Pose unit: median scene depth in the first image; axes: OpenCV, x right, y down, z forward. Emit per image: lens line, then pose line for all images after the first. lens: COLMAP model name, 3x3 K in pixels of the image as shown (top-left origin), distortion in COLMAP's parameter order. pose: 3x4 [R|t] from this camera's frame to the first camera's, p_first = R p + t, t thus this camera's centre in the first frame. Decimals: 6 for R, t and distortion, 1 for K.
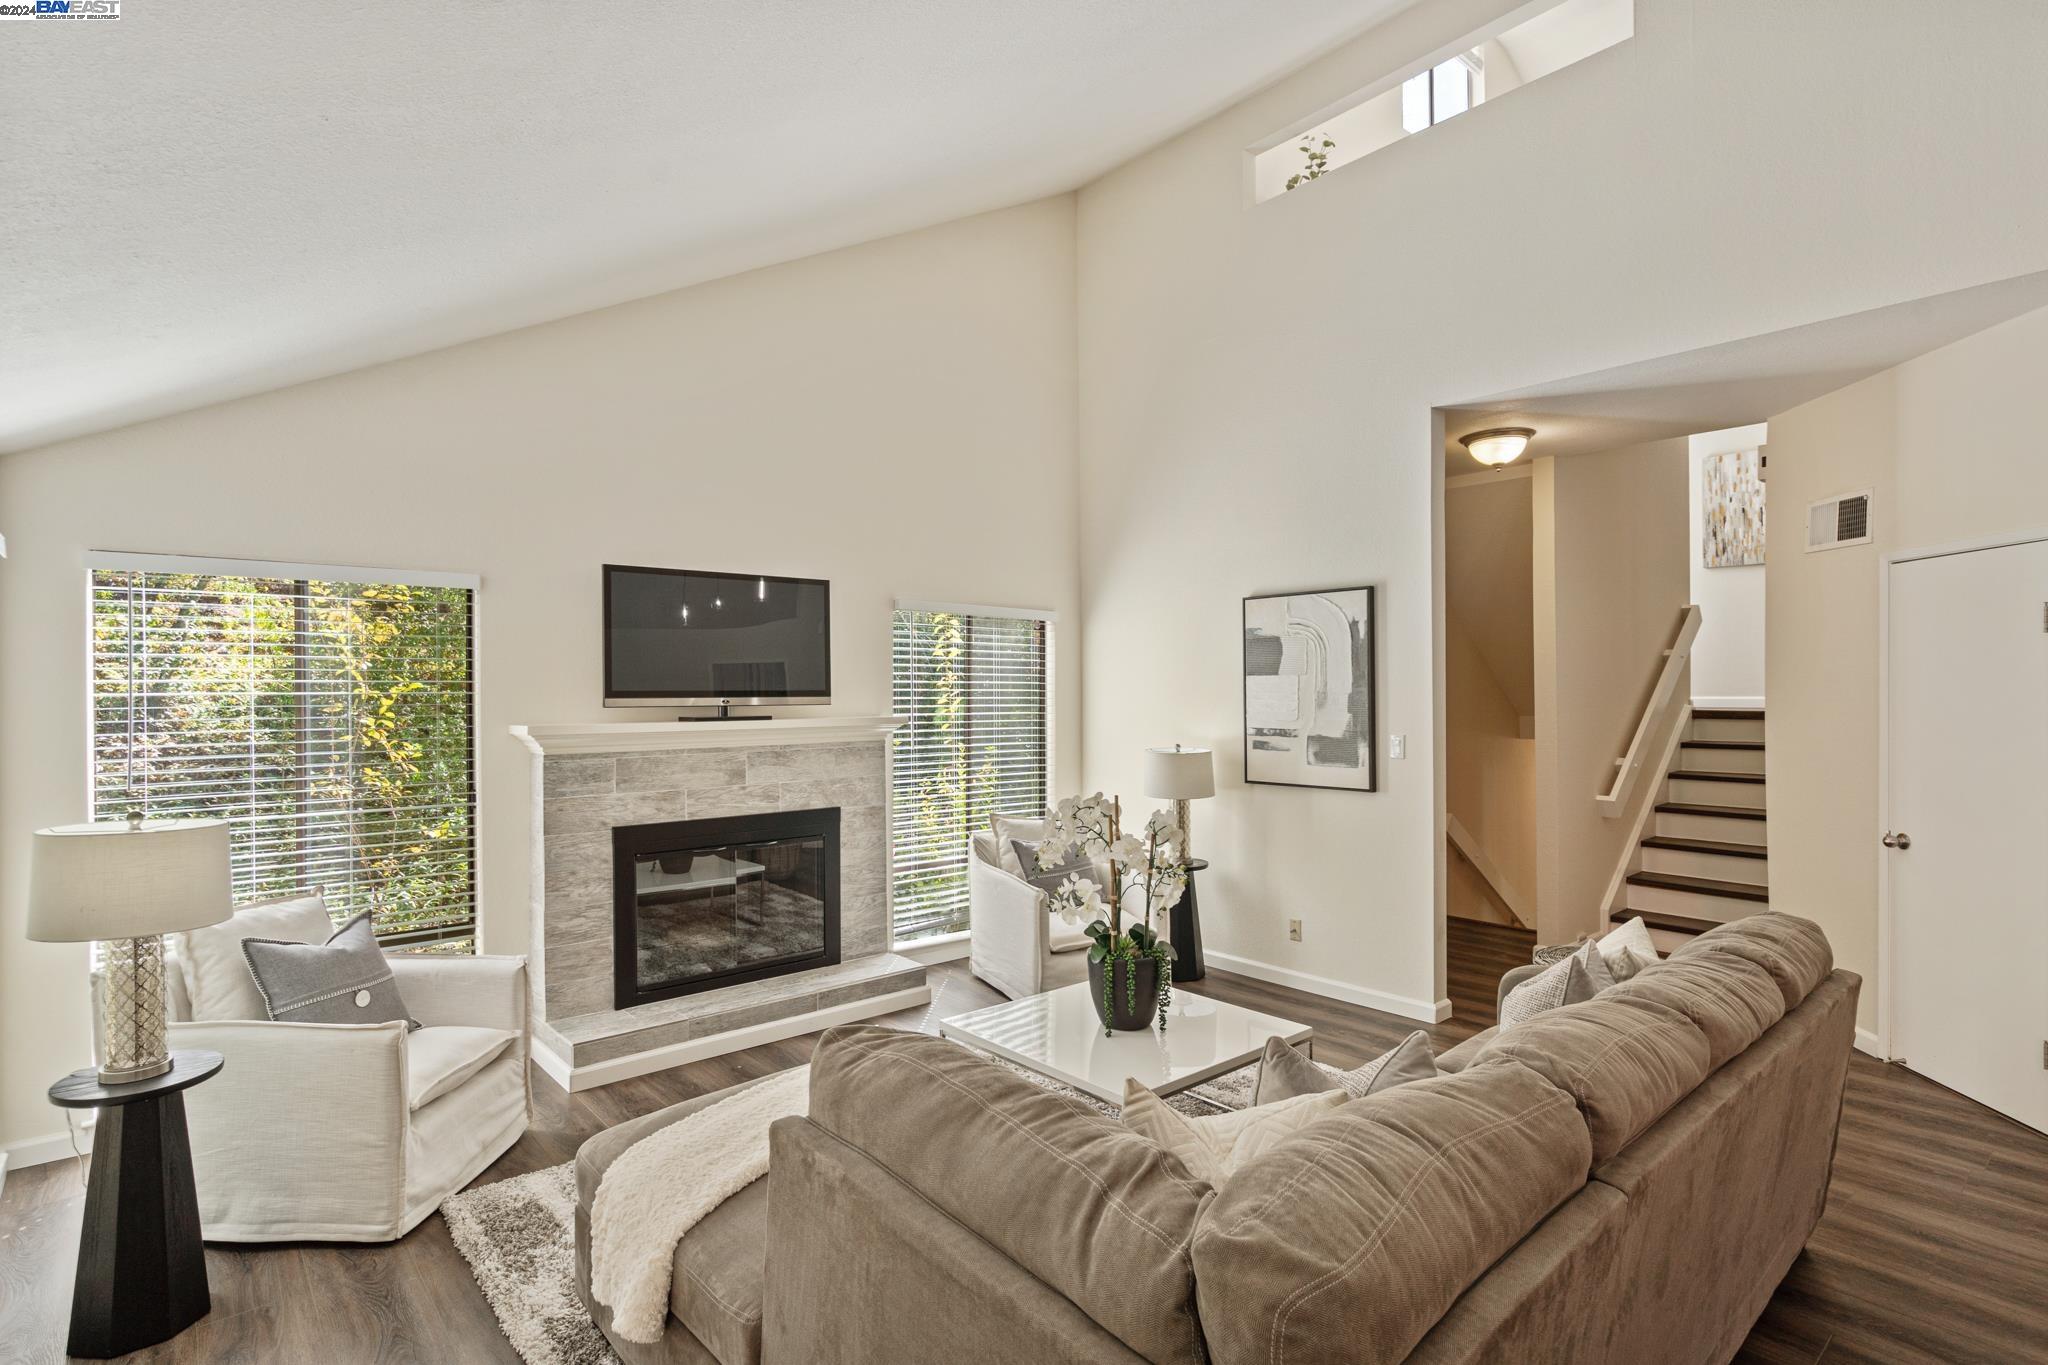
lens RADIAL K [[1014.0, 0, 1019.4], [0, 1014.0, 693.2], [0, 0, 1]] dist [0.000744, 0.000281]
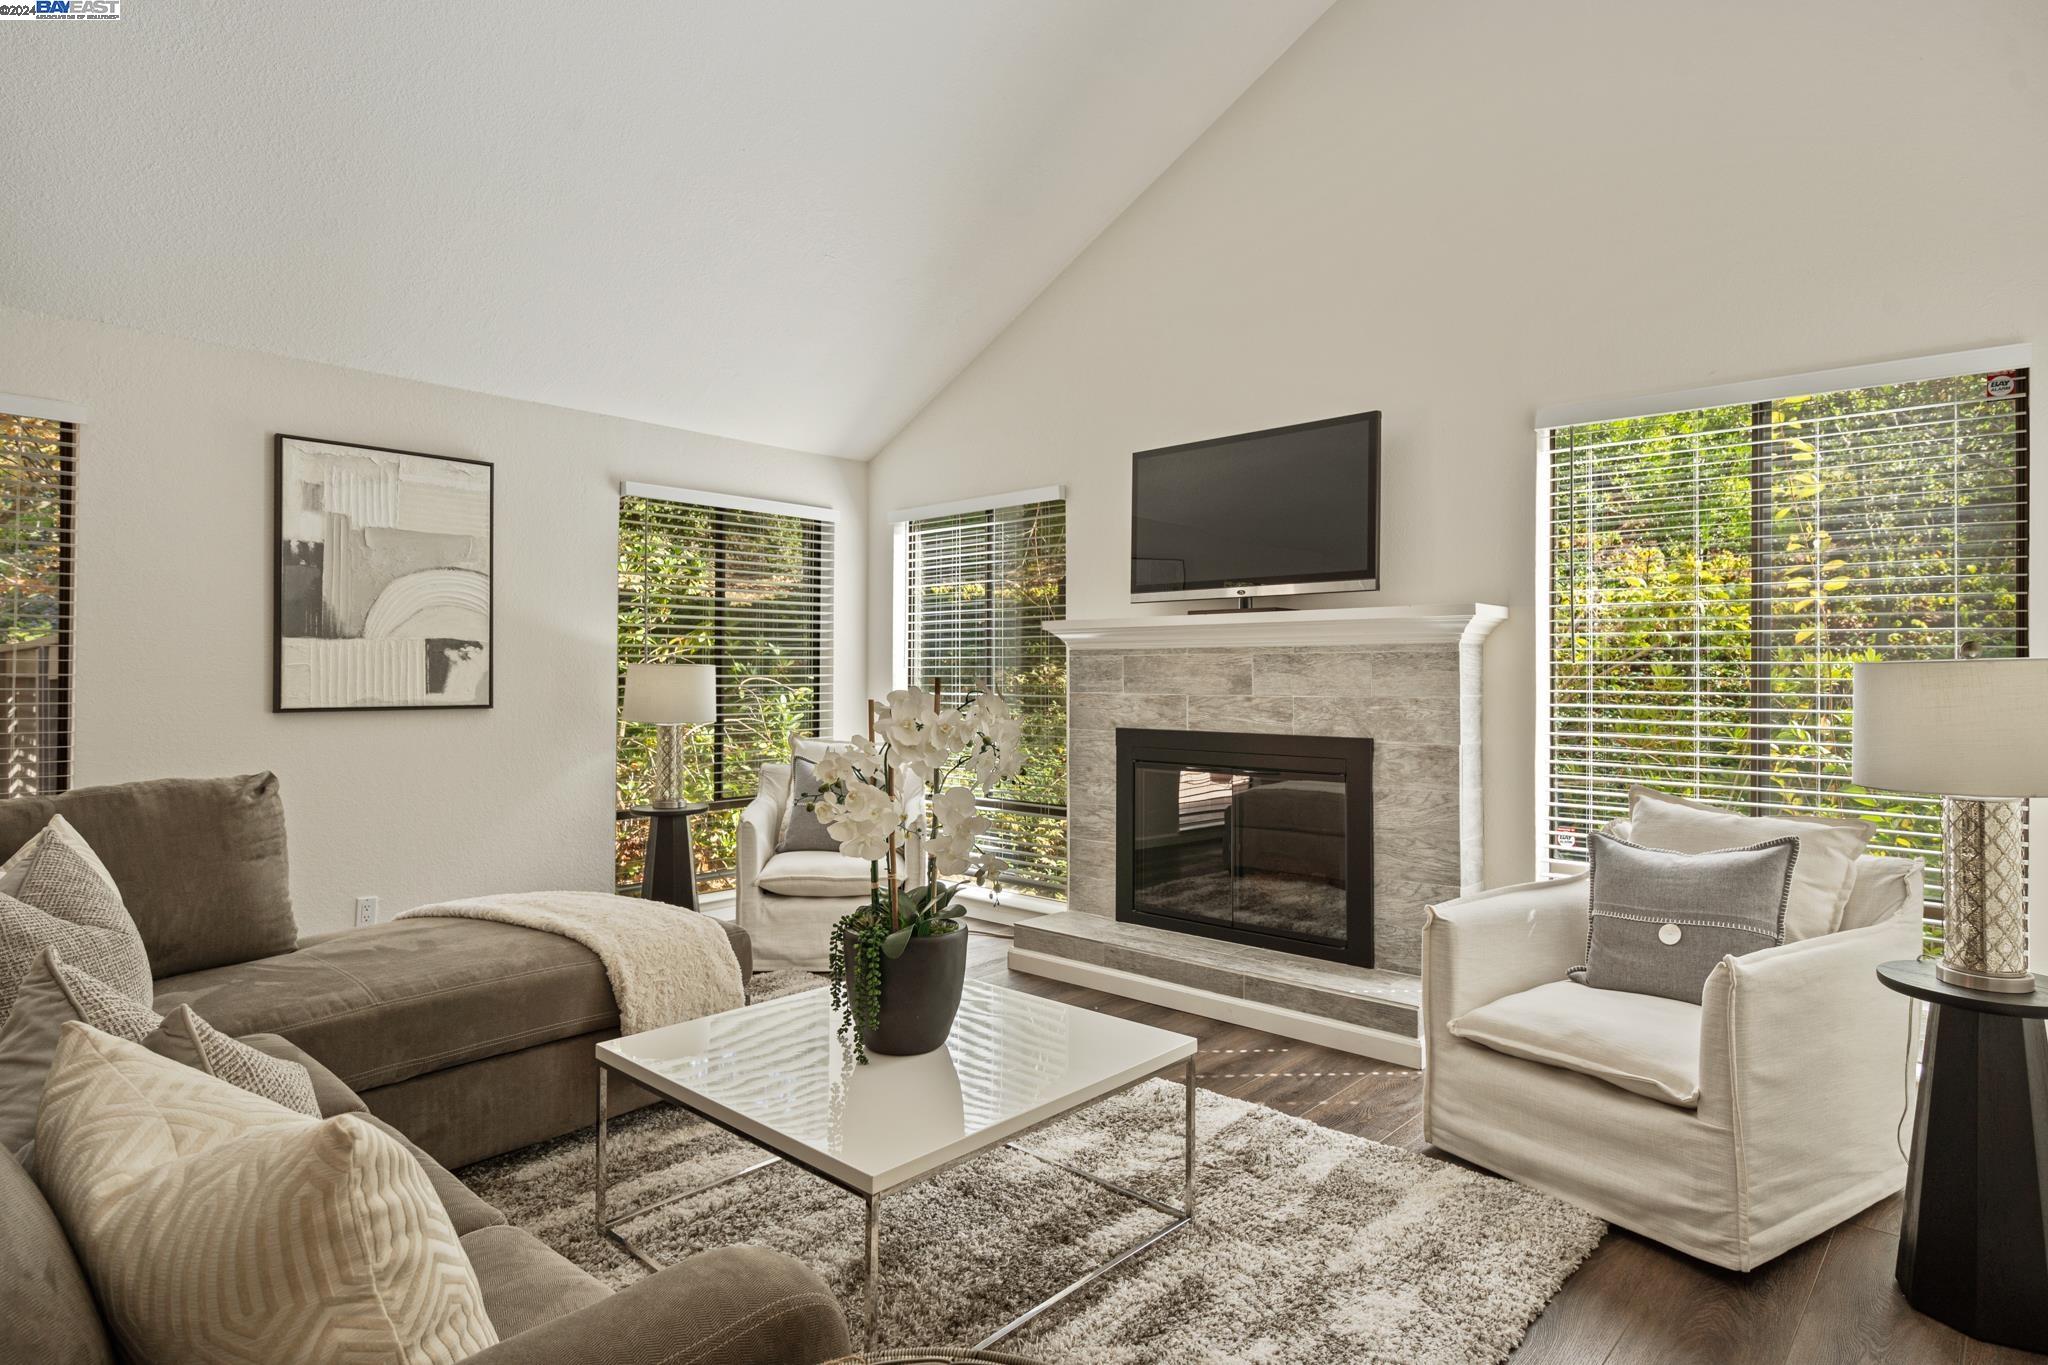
lens RADIAL K [[1112.5, 0, 1022.5], [0, 1112.5, 667.2], [0, 0, 1]] dist [-0.003163, -0.000130]
pose [[0.121584, -0.001138, -0.992580, 0.585879], [-0.008124, 0.999965, -0.002142, 0.073604], [0.992548, 0.008324, 0.121571, 0.736688]]
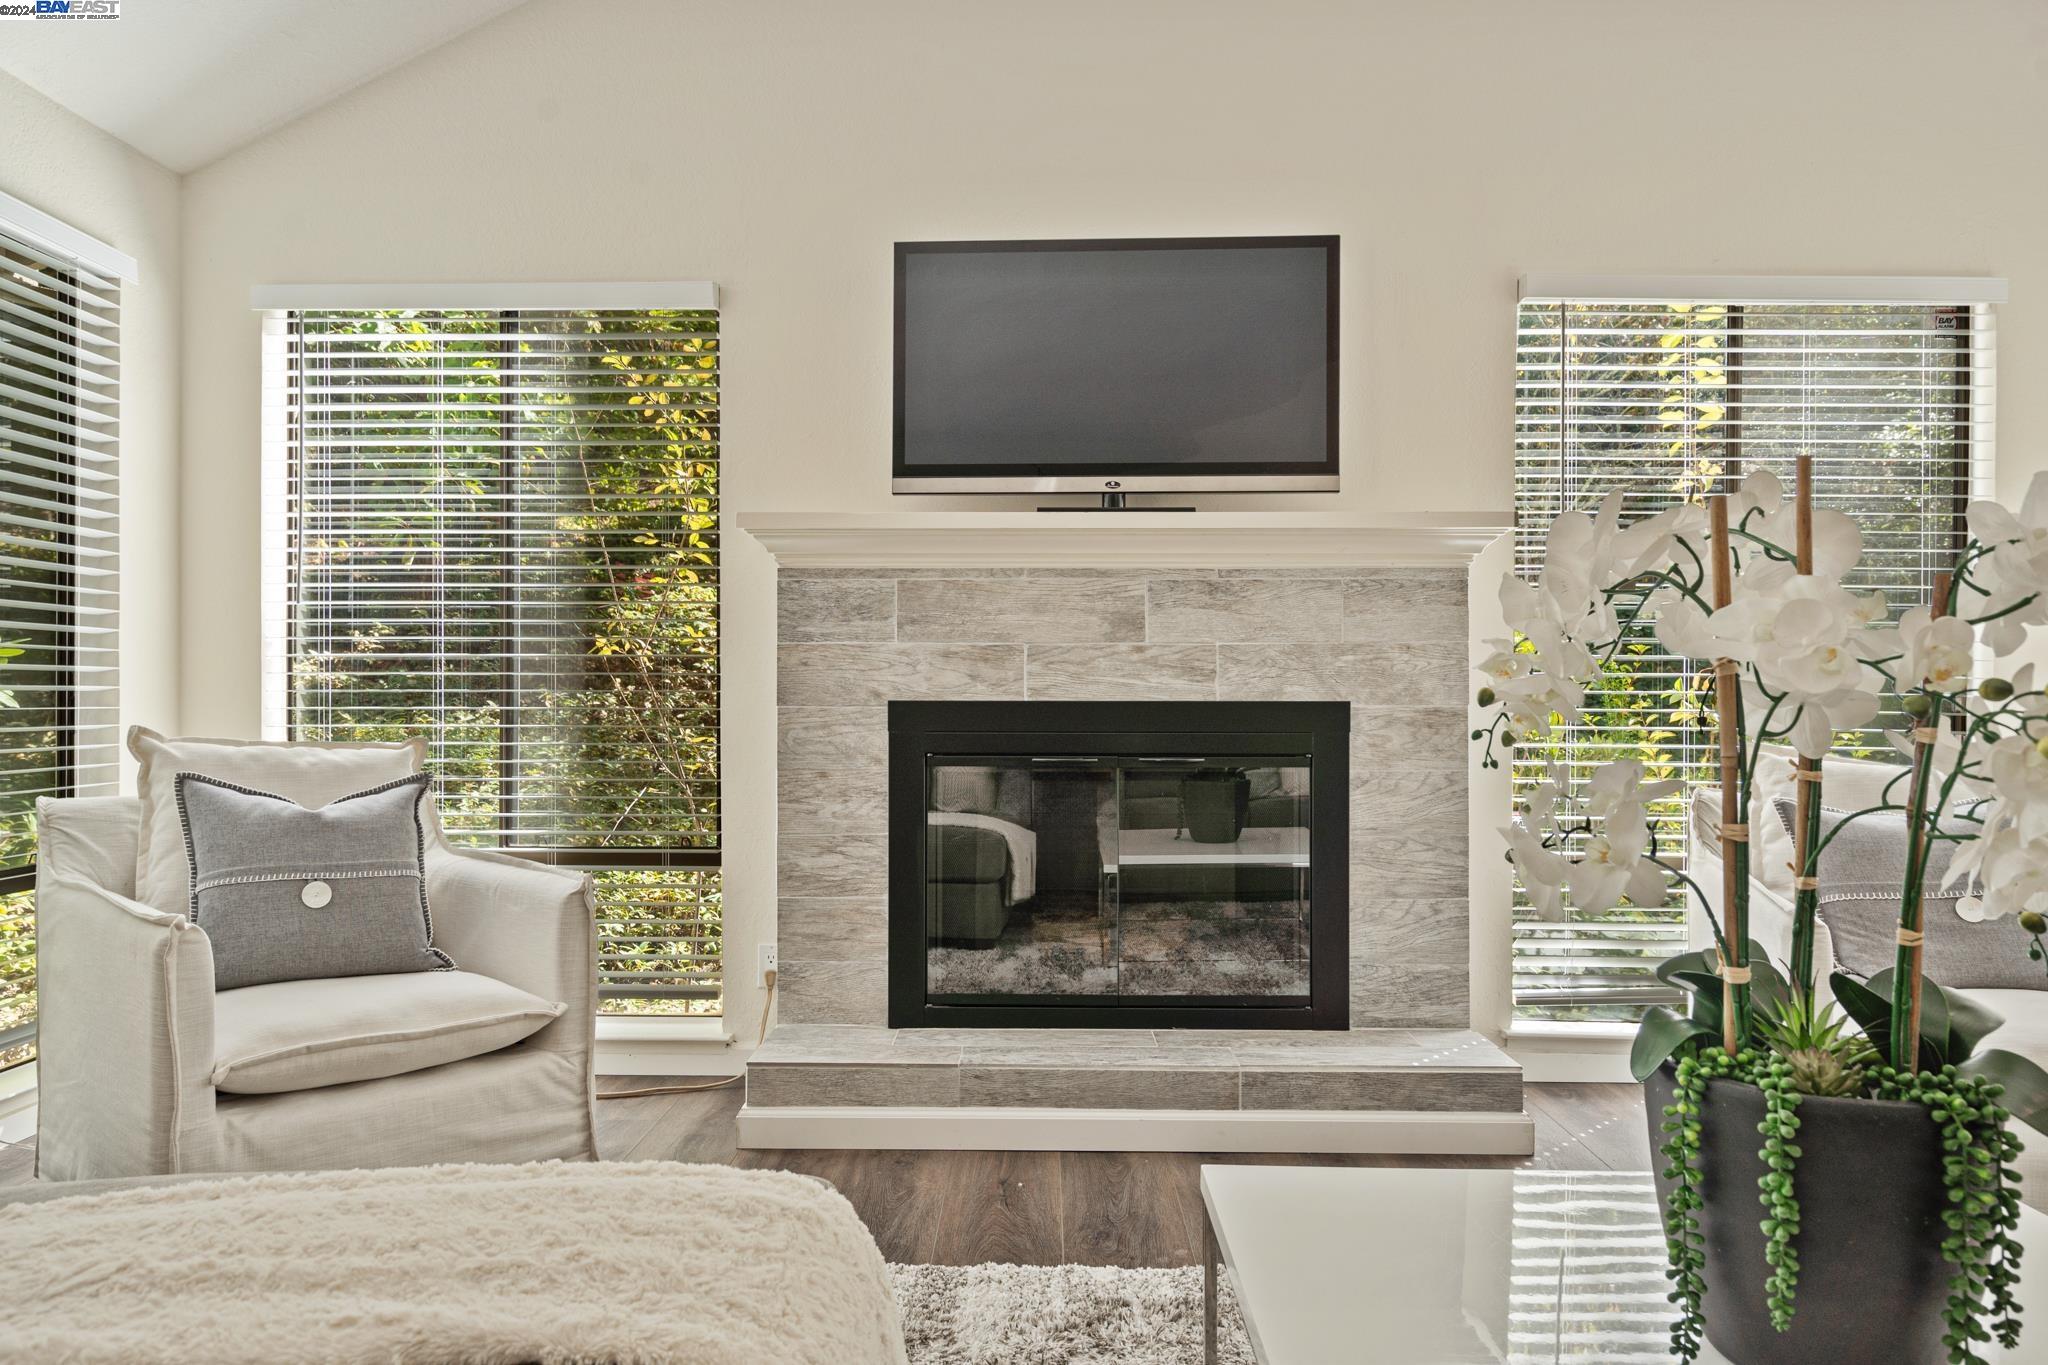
lens RADIAL K [[1323.7, 0, 1016.0], [0, 1323.7, 705.1], [0, 0, 1]] dist [0.014489, 0.001291]
pose [[0.748838, 0.006909, -0.662717, 0.129365], [-0.009587, 0.999954, -0.000408, 0.126000], [0.662684, 0.006659, 0.748870, 0.467620]]
